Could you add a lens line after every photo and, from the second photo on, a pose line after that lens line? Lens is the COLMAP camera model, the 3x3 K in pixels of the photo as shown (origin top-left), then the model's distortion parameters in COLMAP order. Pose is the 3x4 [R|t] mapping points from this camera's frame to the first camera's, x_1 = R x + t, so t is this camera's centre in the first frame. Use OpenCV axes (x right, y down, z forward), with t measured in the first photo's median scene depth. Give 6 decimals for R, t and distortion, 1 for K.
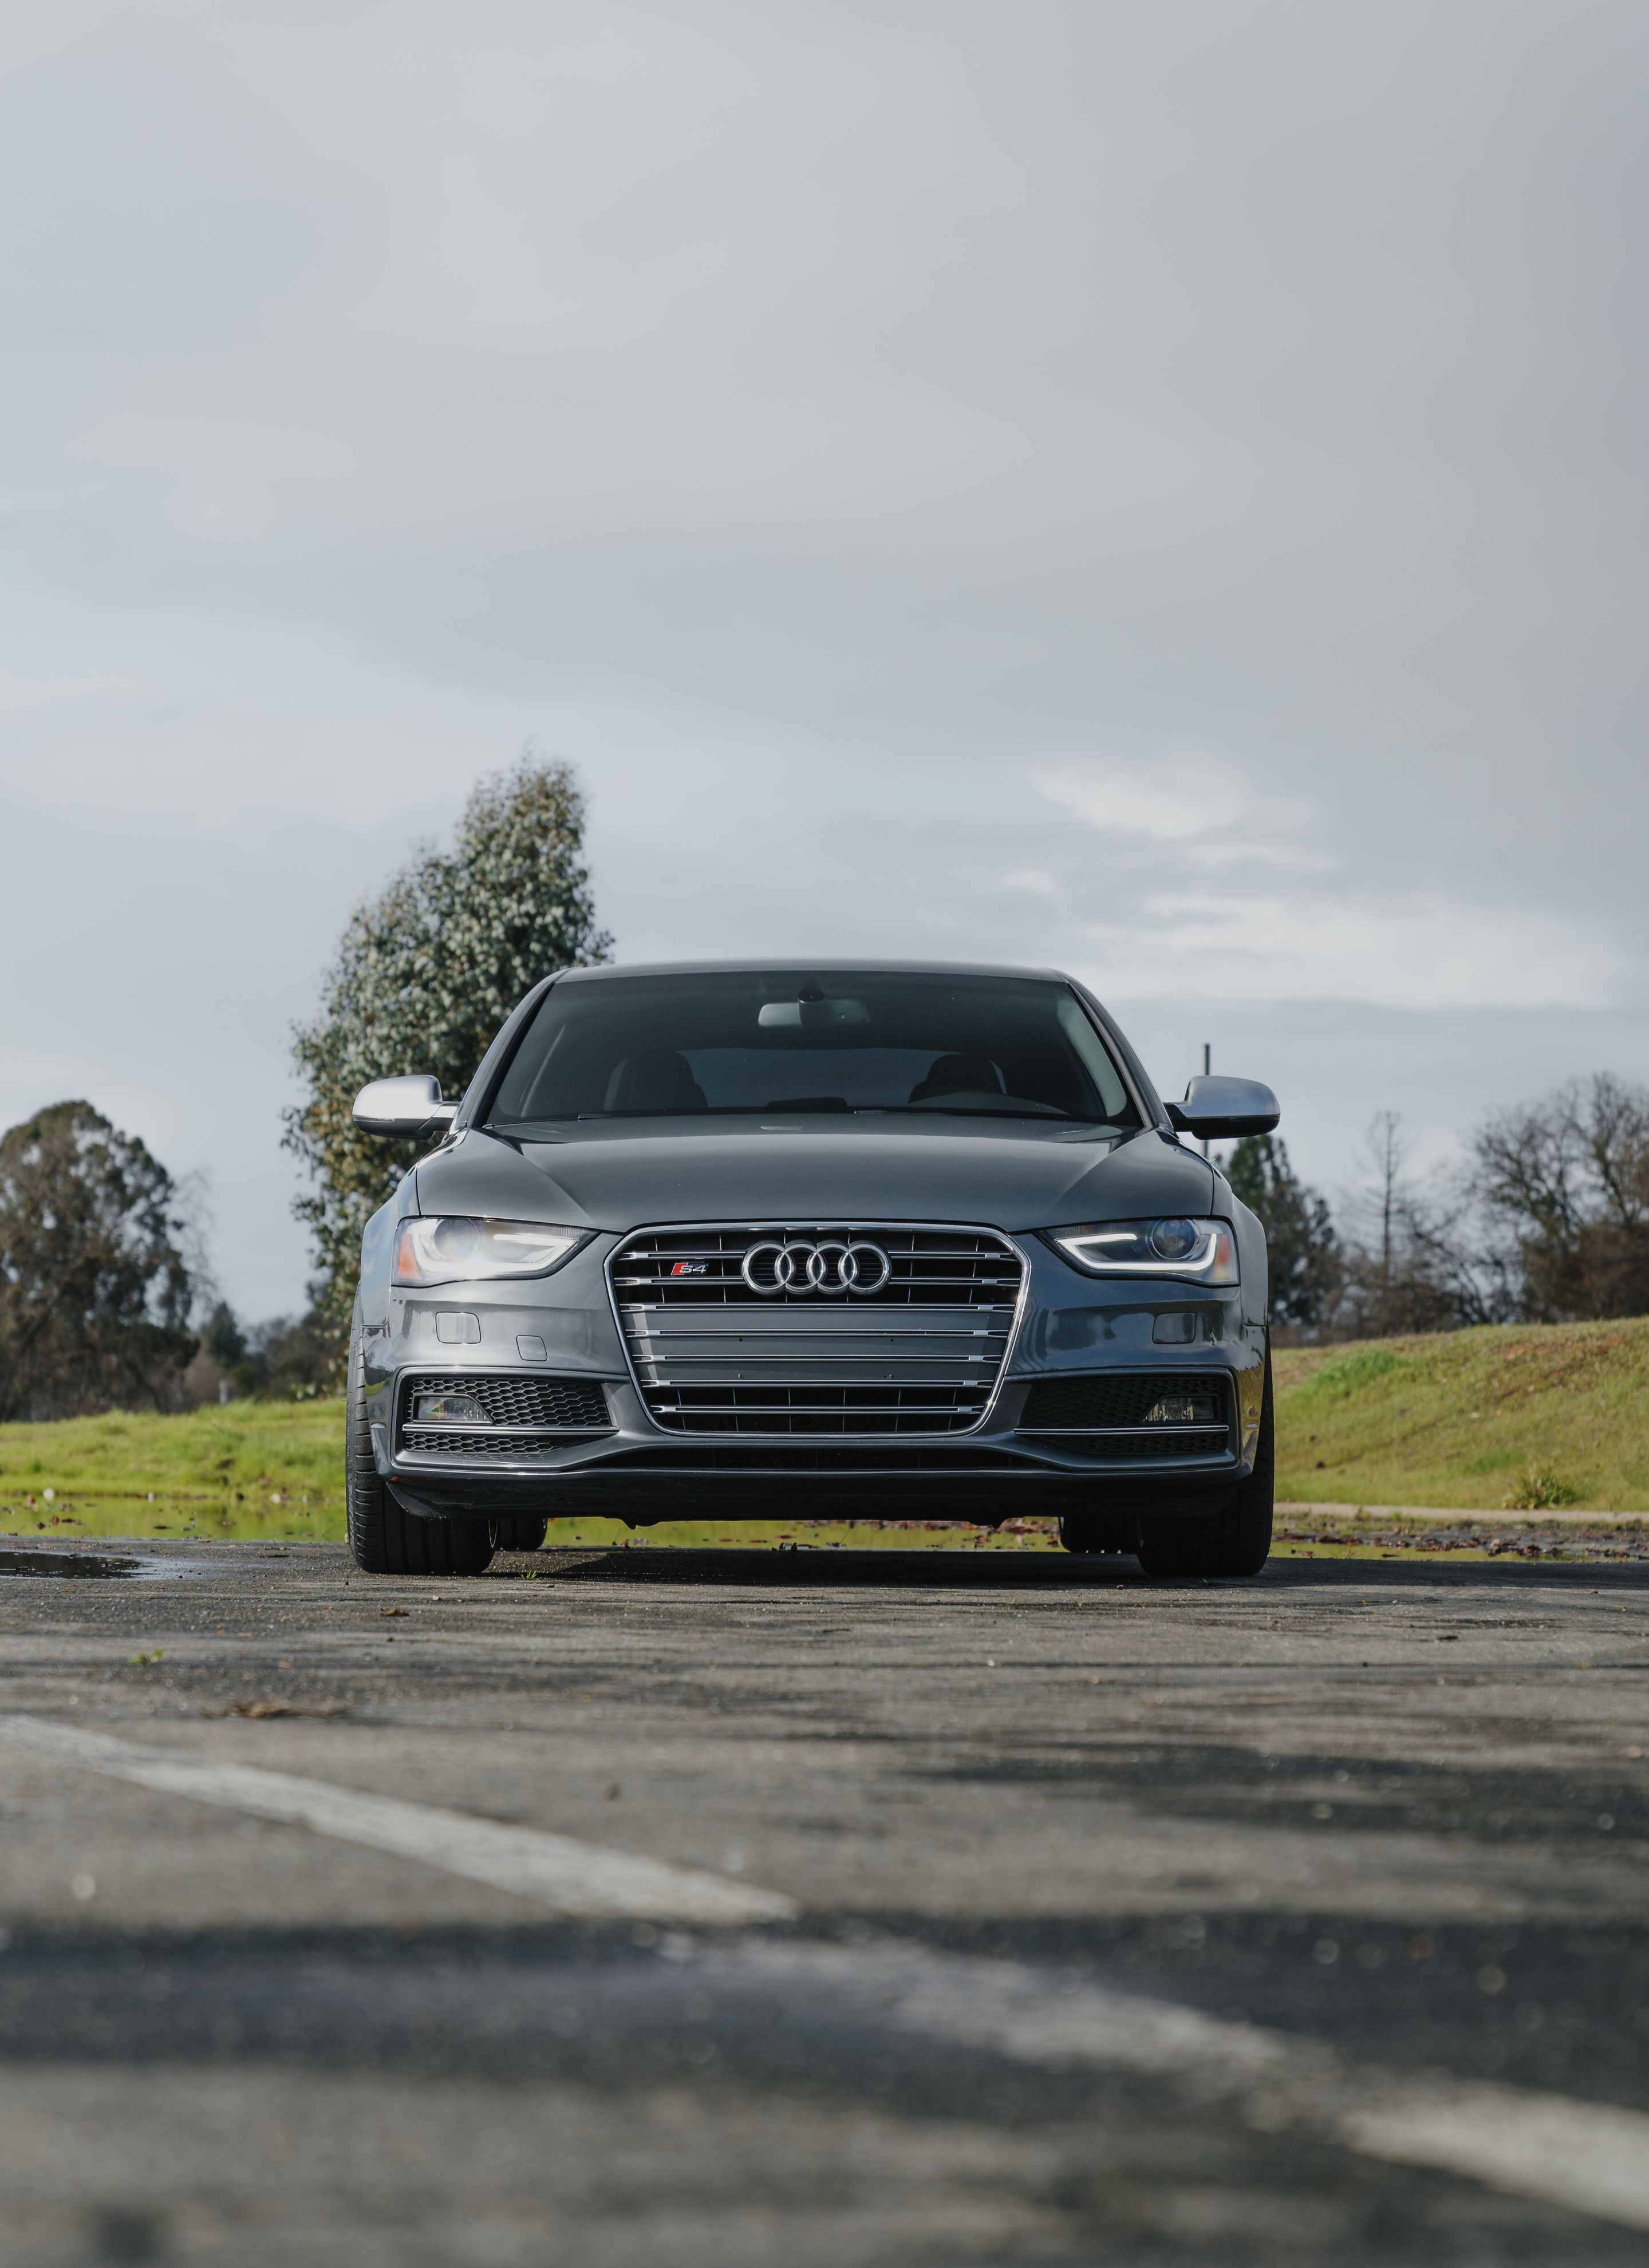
lens RADIAL K [[5191.4, 0, 824.5], [0, 5191.4, 1134.0], [0, 0, 1]] dist [-0.031890, 0.000741]
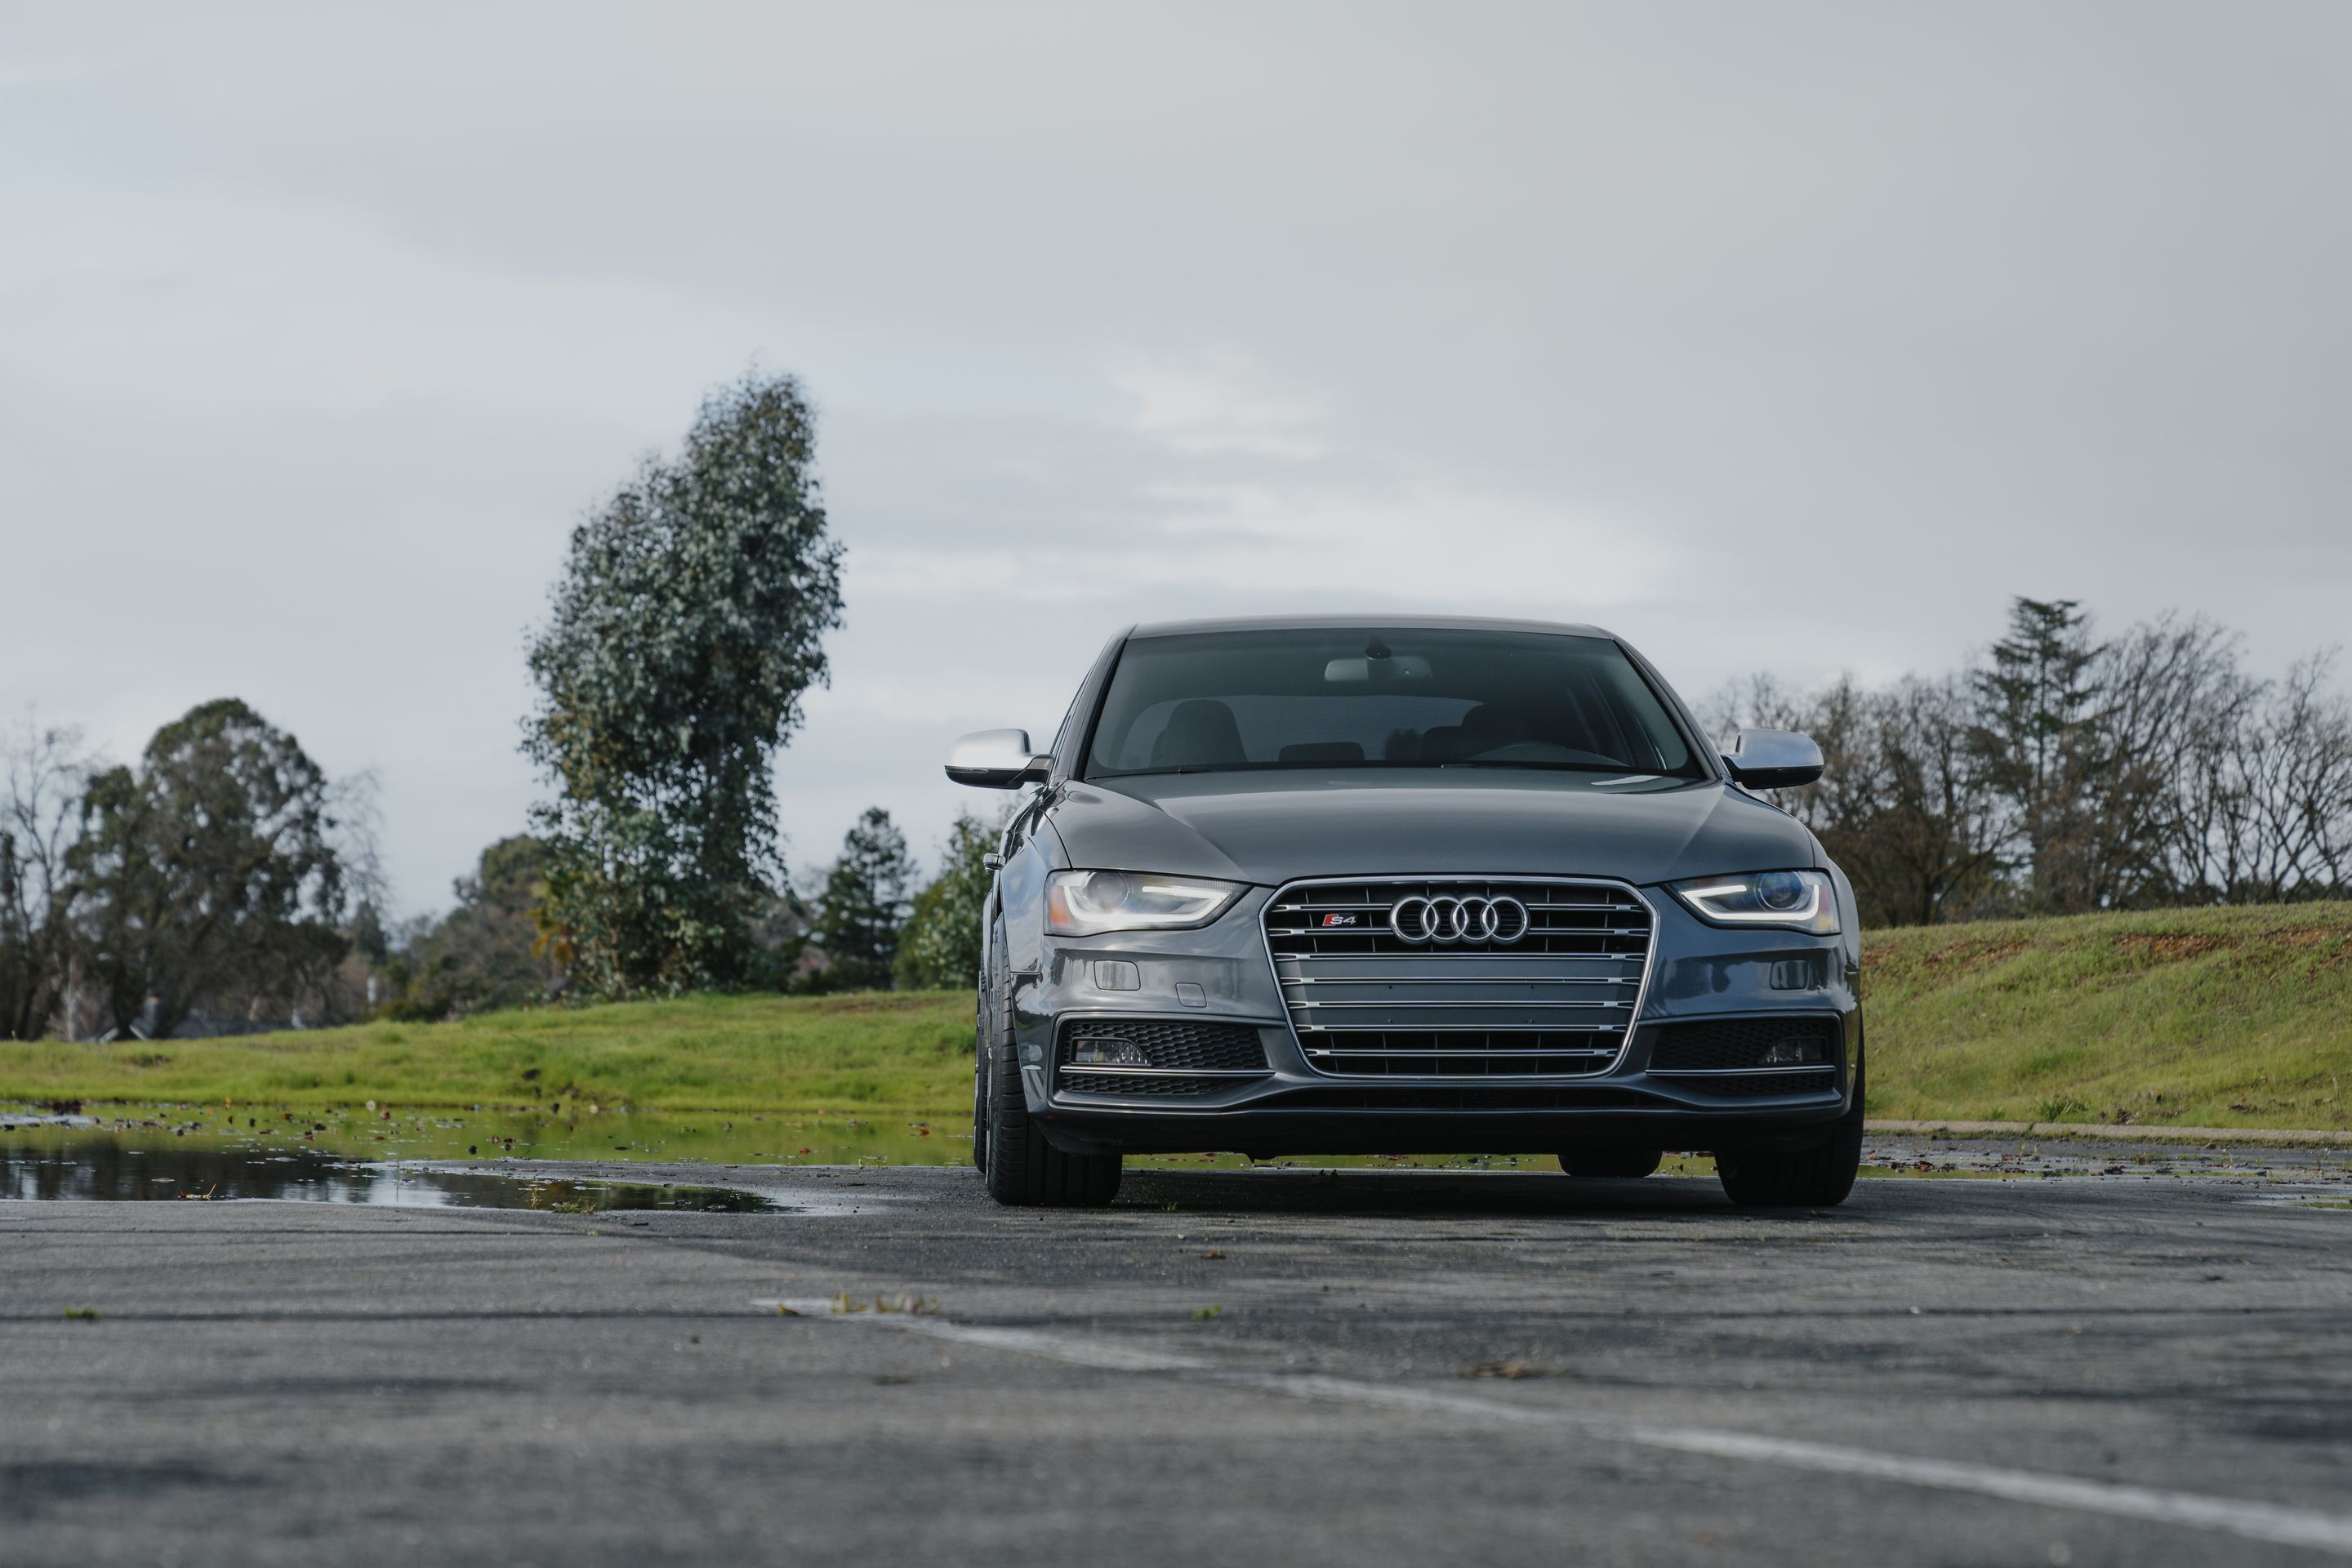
lens RADIAL K [[5167.1, 0, 1176.0], [0, 5167.1, 784.0], [0, 0, 1]] dist [-0.038313, 0.037021]
pose [[0.999231, 0.000184, 0.039206, -0.099673], [-0.000581, 0.999949, 0.010099, -0.012340], [-0.039202, -0.010114, 0.999180, -0.052975]]
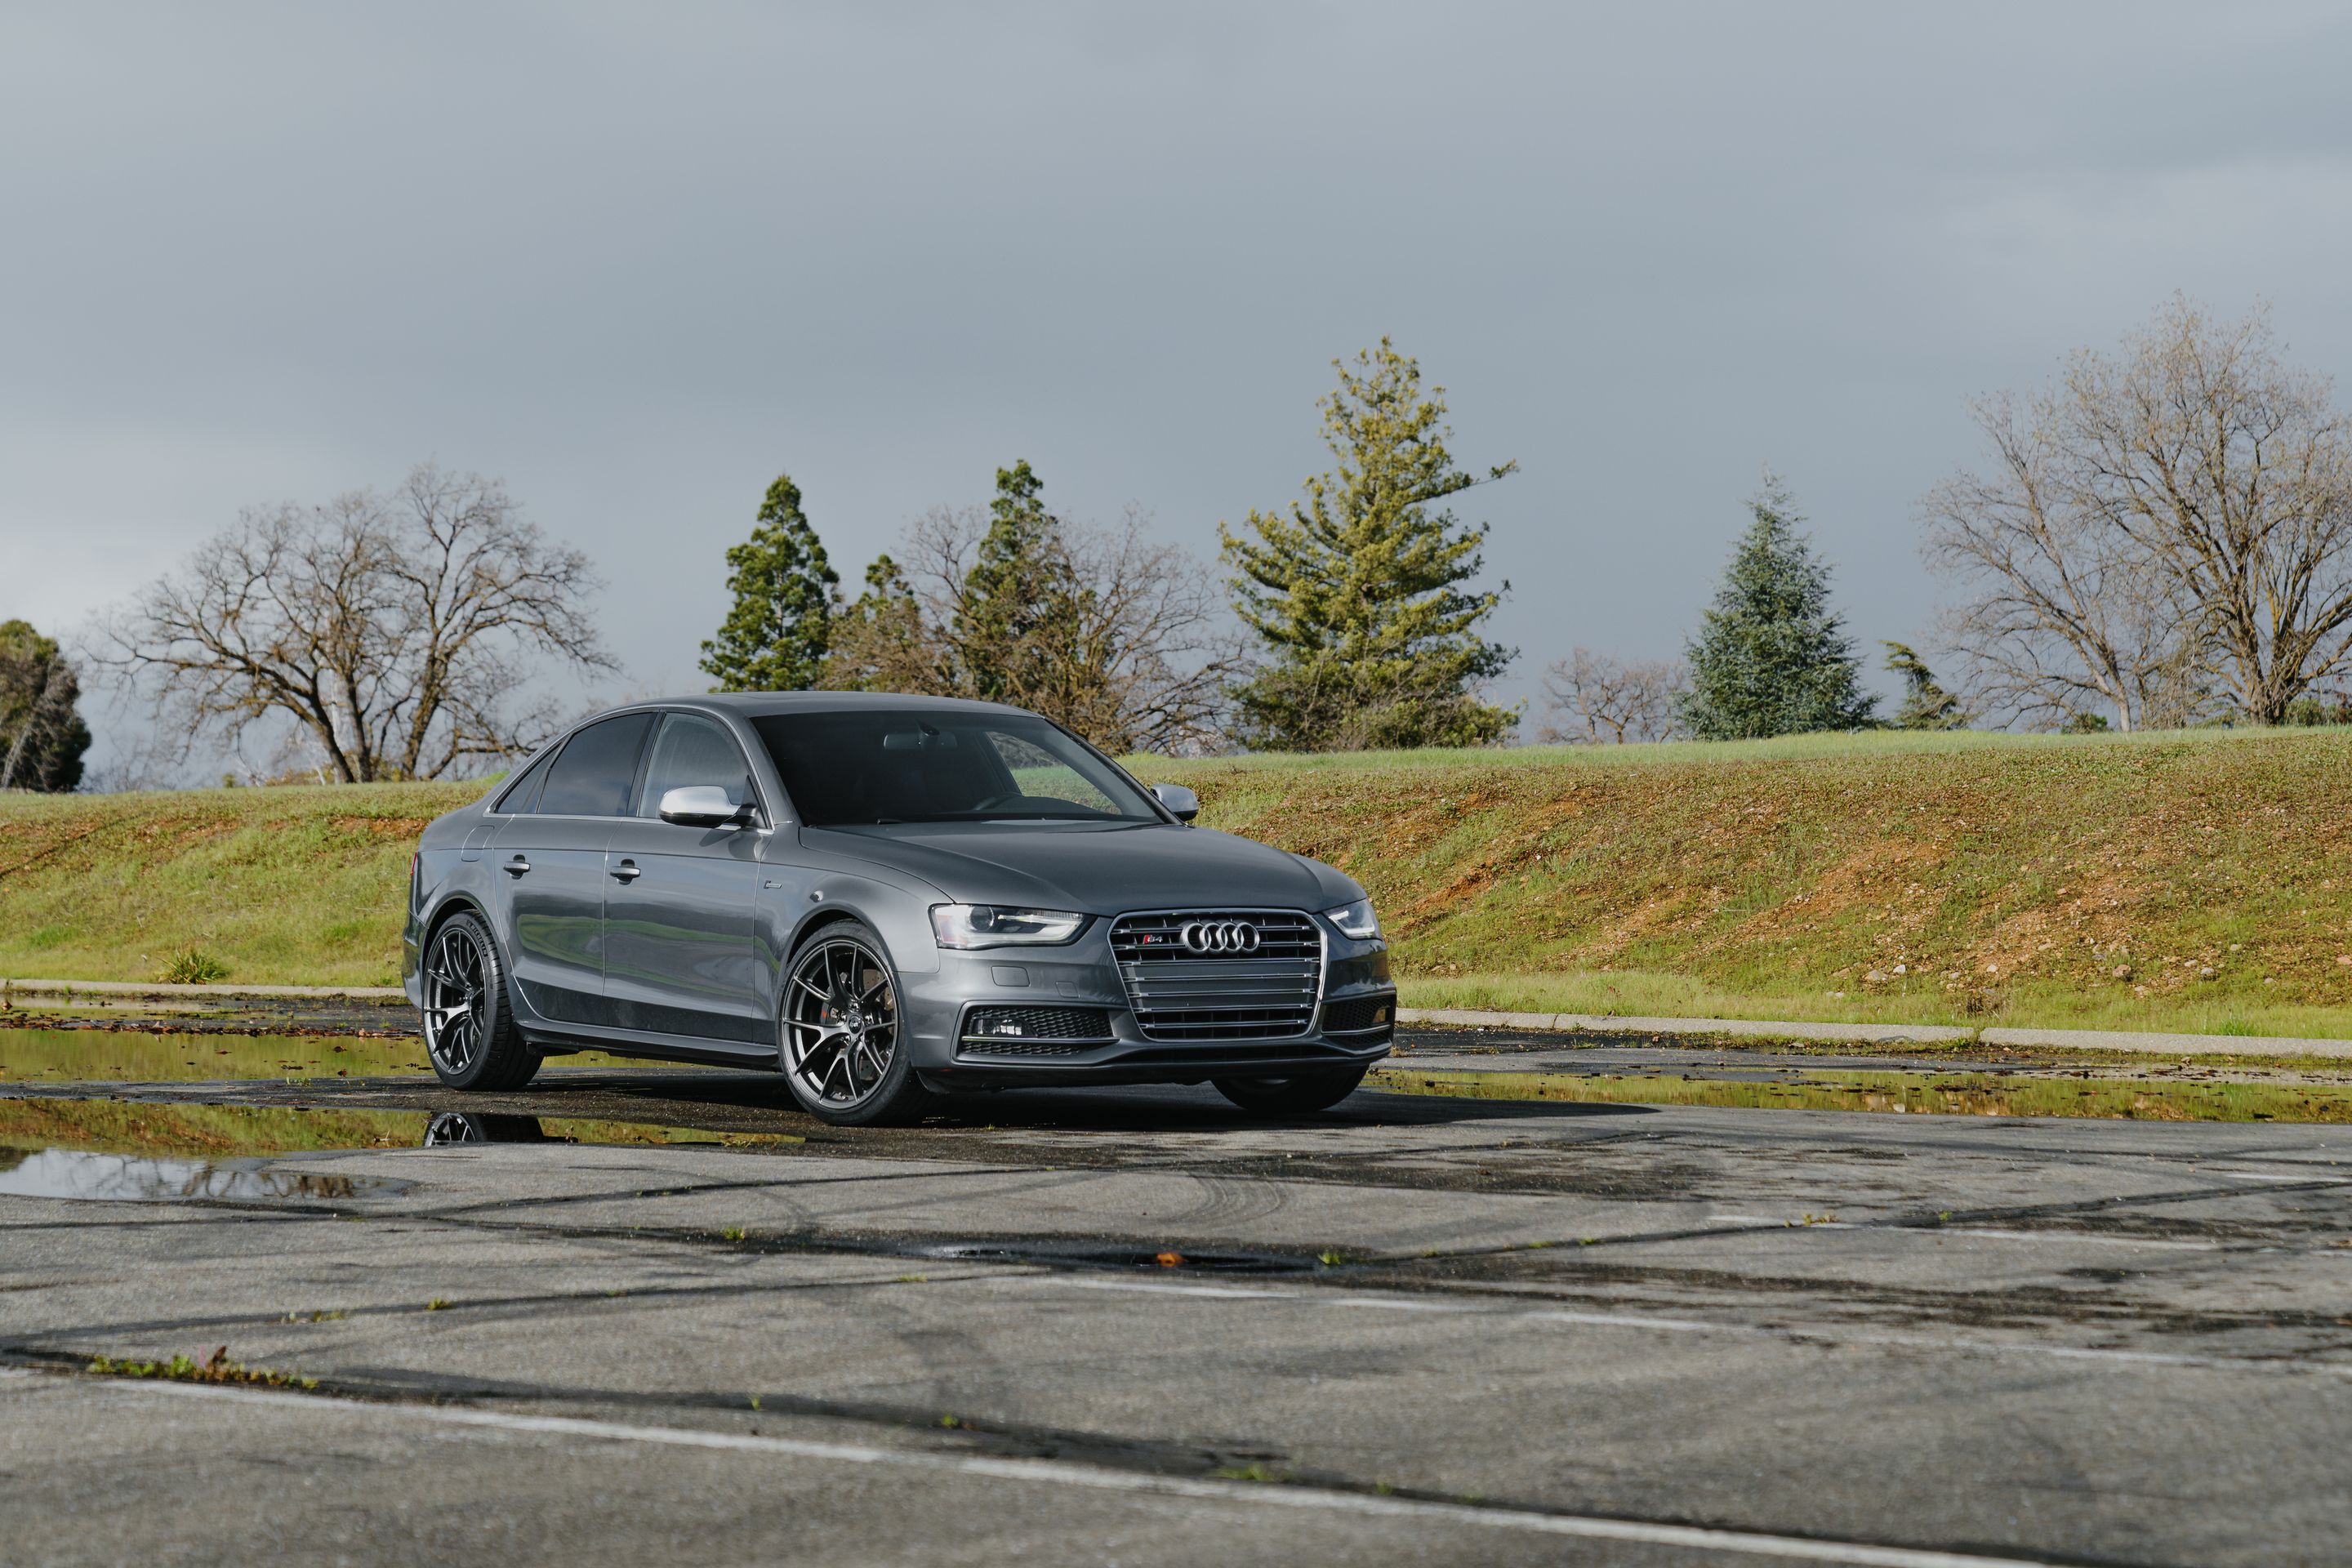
lens RADIAL K [[5167.1, 0, 1176.0], [0, 5167.1, 784.0], [0, 0, 1]] dist [-0.038313, 0.037021]
pose [[0.853874, -0.001008, 0.520479, -0.852281], [-0.025440, 0.998722, 0.043669, -0.092330], [-0.519857, -0.050528, 0.852757, -0.377994]]
